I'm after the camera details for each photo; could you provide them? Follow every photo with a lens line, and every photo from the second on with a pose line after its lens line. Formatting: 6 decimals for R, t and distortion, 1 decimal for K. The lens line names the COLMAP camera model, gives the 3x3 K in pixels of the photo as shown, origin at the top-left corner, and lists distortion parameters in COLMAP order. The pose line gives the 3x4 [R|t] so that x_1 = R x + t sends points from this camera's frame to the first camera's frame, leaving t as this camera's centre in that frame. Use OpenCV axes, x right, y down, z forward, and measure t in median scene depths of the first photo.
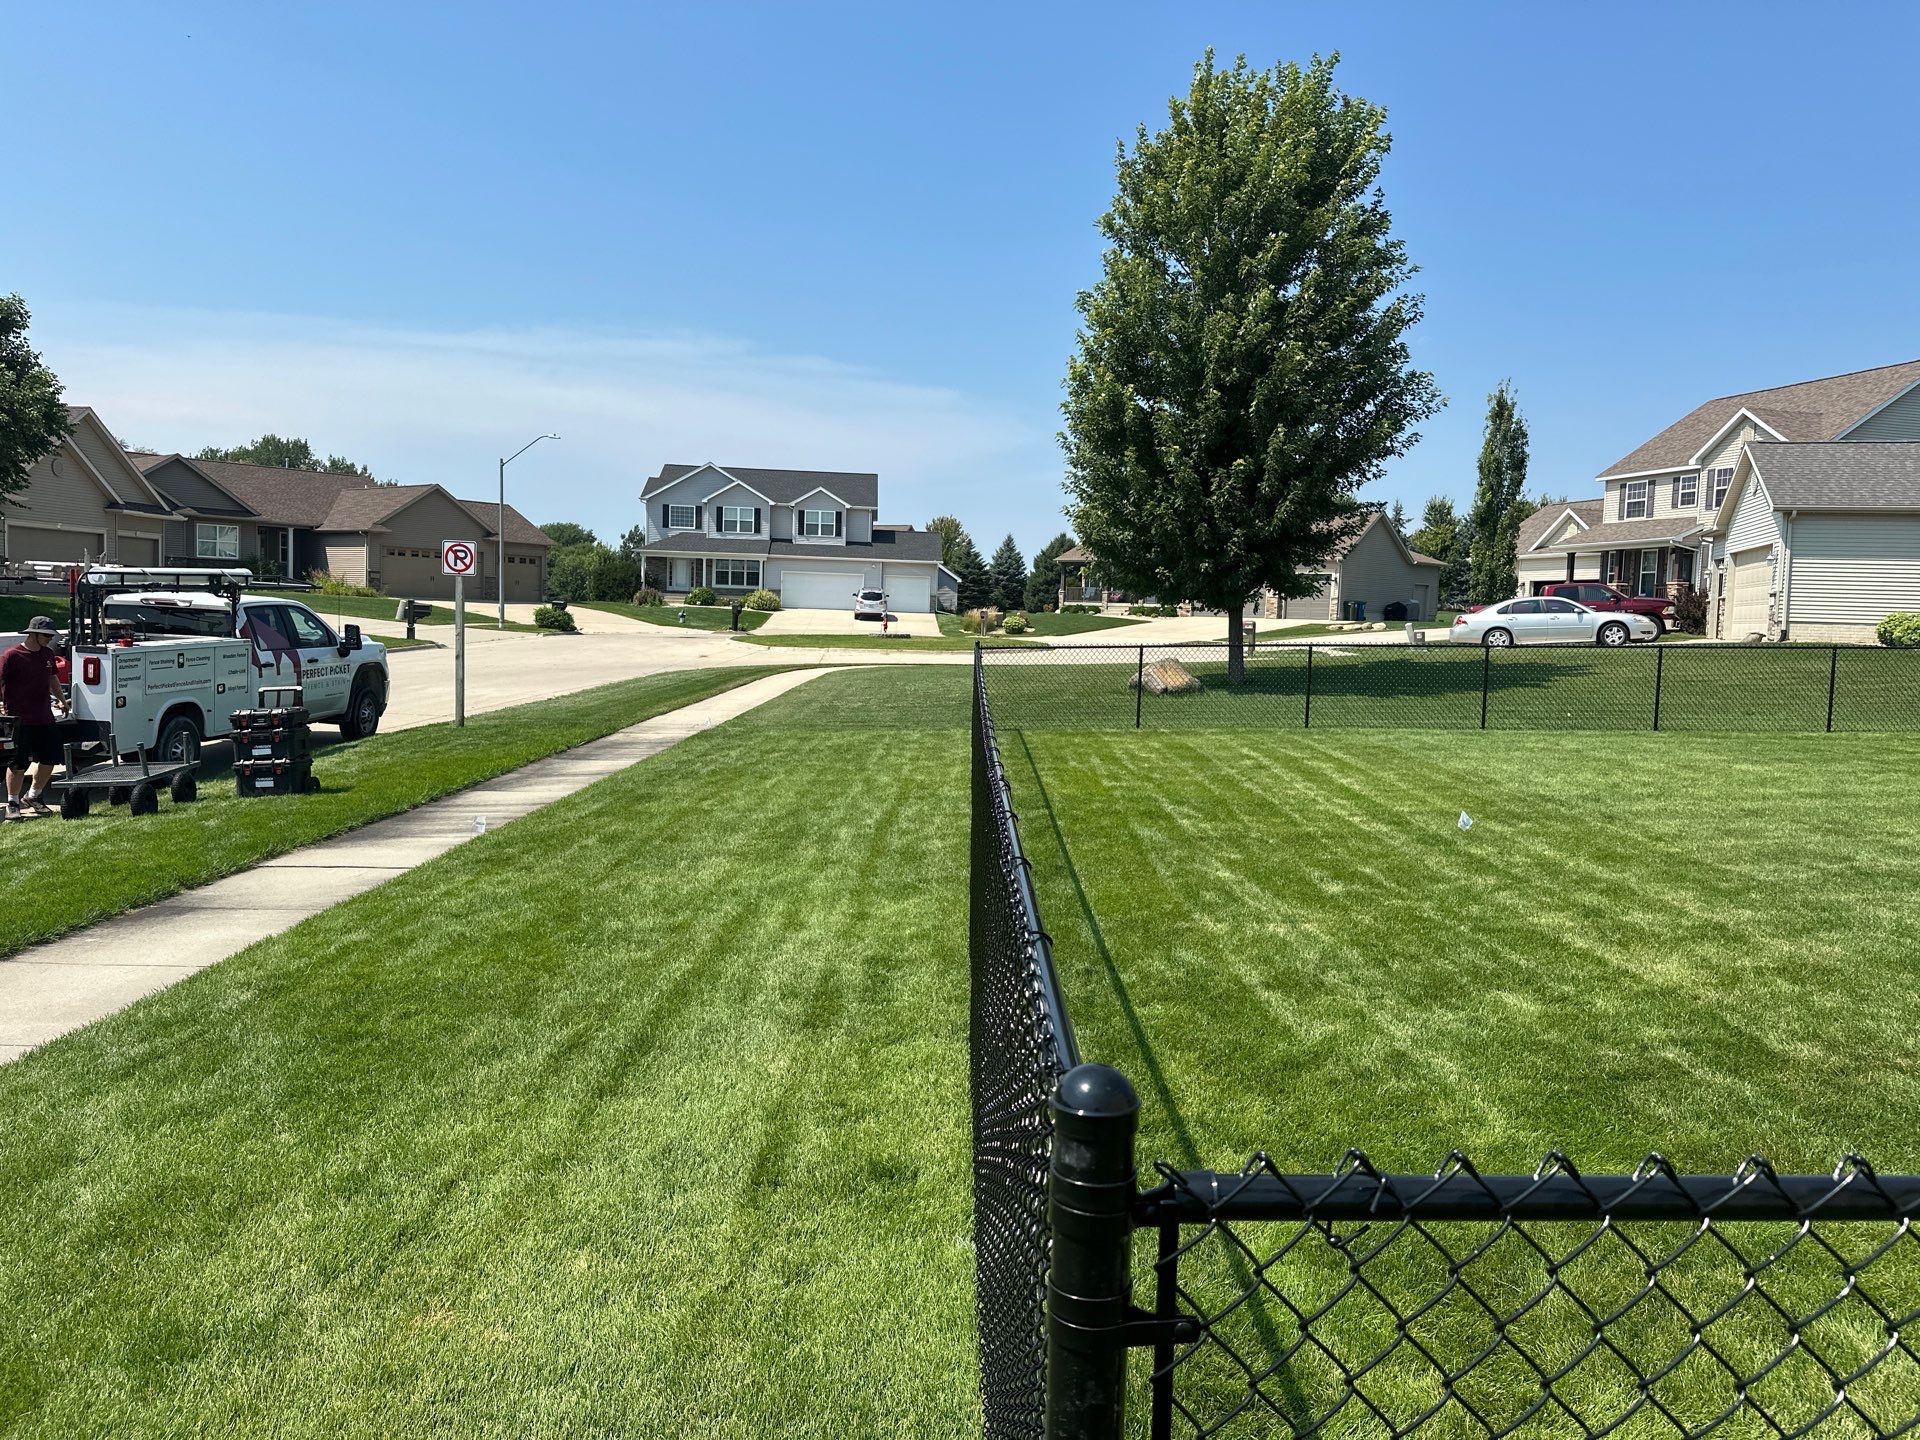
lens RADIAL K [[1351.4, 0, 966.7], [0, 1351.4, 716.4], [0, 0, 1]] dist [0.055444, -0.071970]
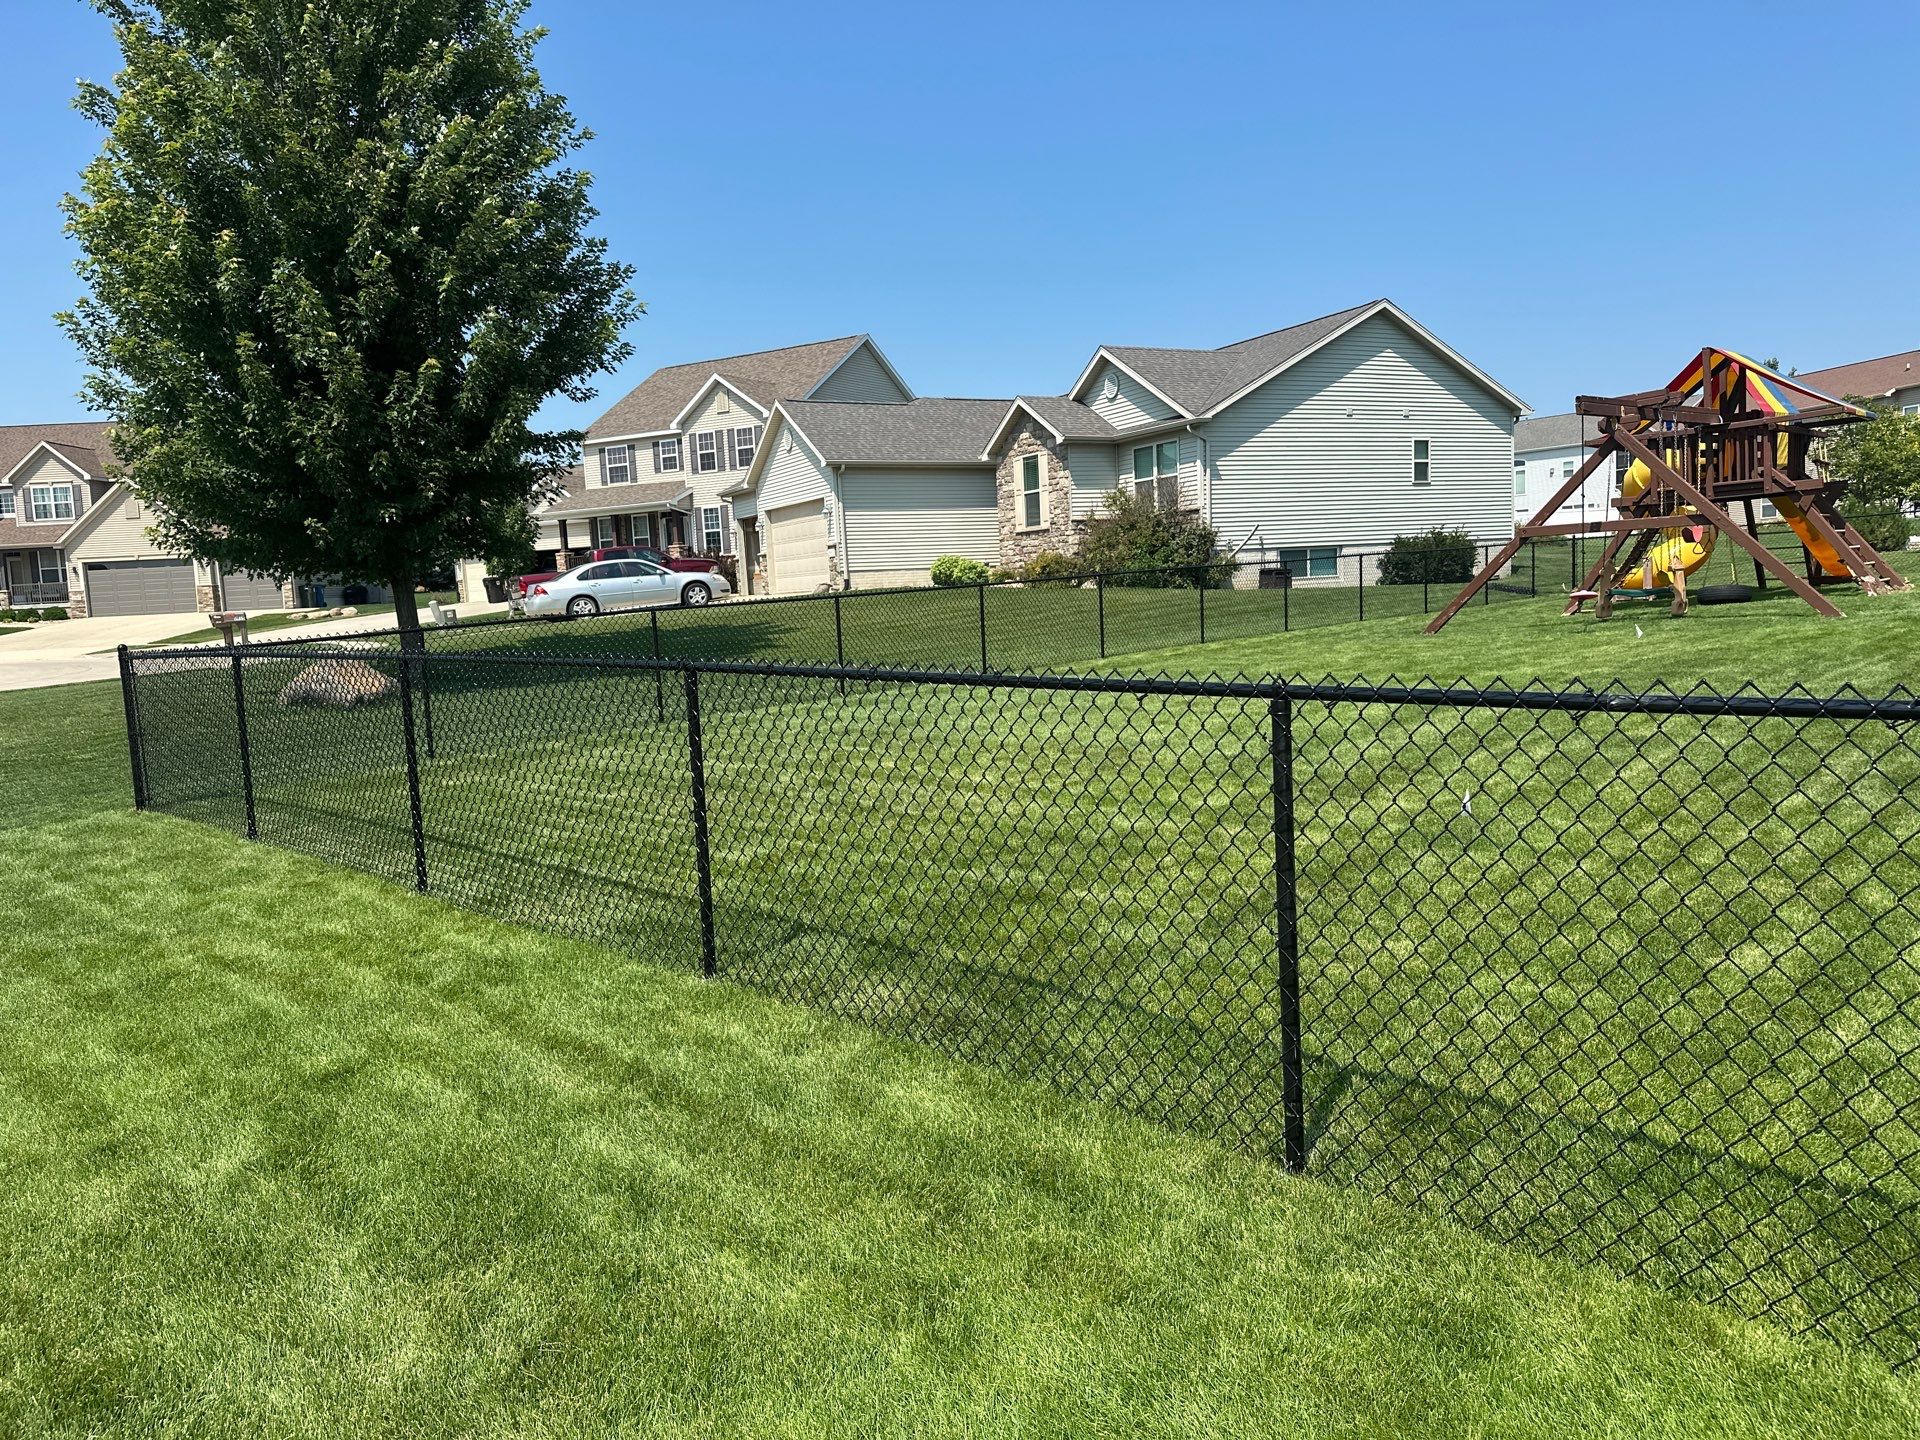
lens RADIAL K [[1351.4, 0, 959.8], [0, 1351.4, 727.6], [0, 0, 1]] dist [0.055444, -0.071970]
pose [[0.705855, -0.132833, 0.695790, -0.060502], [0.119259, 0.990524, 0.068116, -0.008545], [-0.698245, 0.034899, 0.715008, 0.159498]]
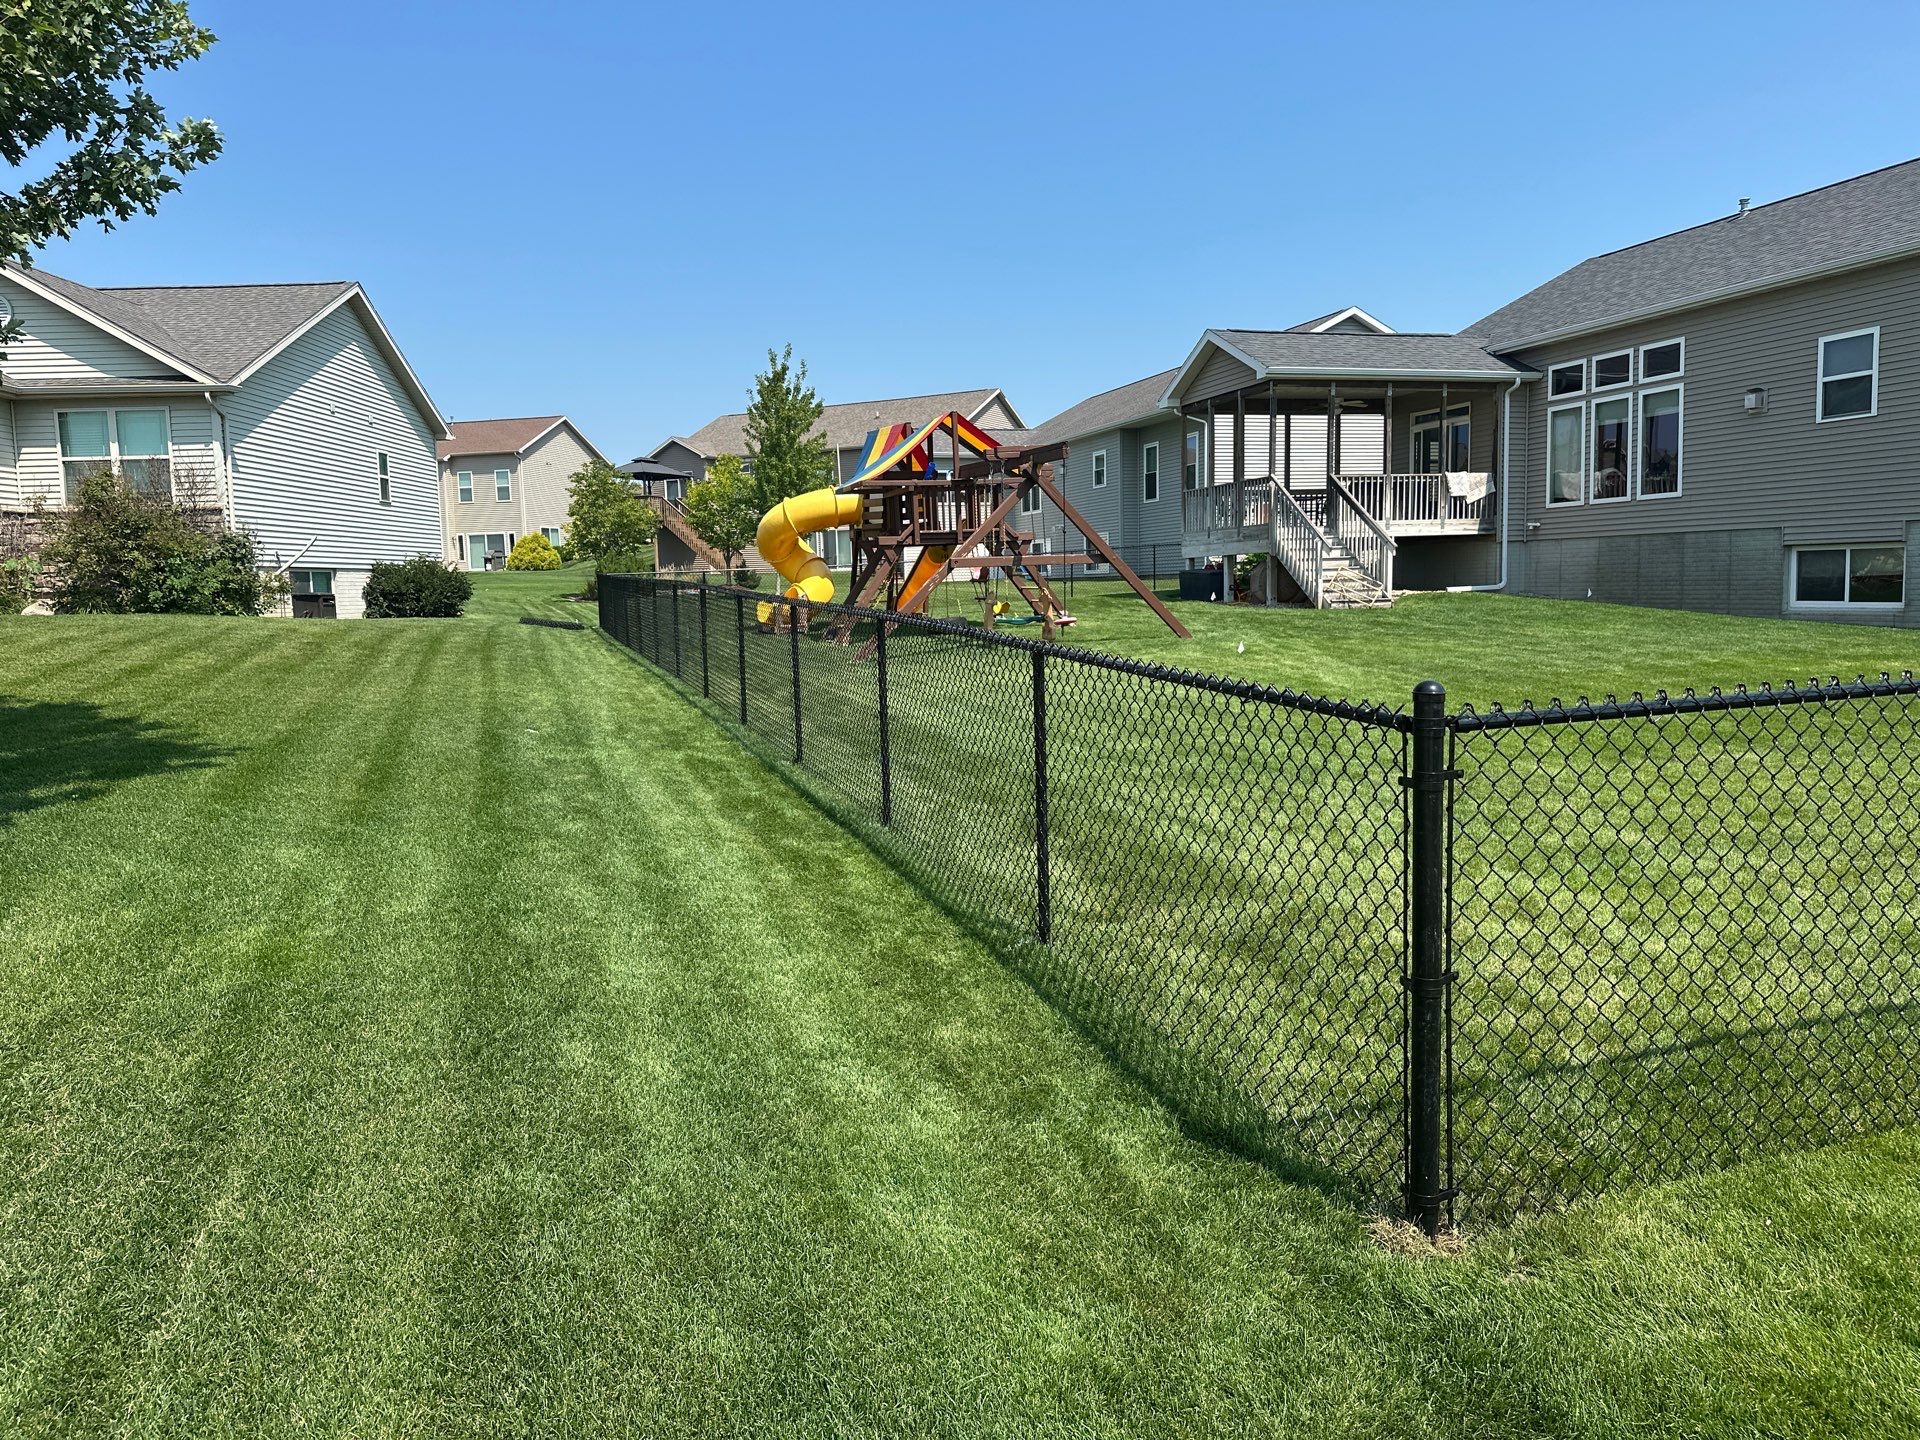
lens RADIAL K [[1341.8, 0, 945.6], [0, 1341.8, 728.9], [0, 0, 1]] dist [0.047158, -0.058119]
pose [[-0.311932, -0.123995, 0.941979, -0.041361], [0.082795, 0.984128, 0.156961, -0.034398], [-0.946490, 0.126952, -0.296715, 0.478717]]
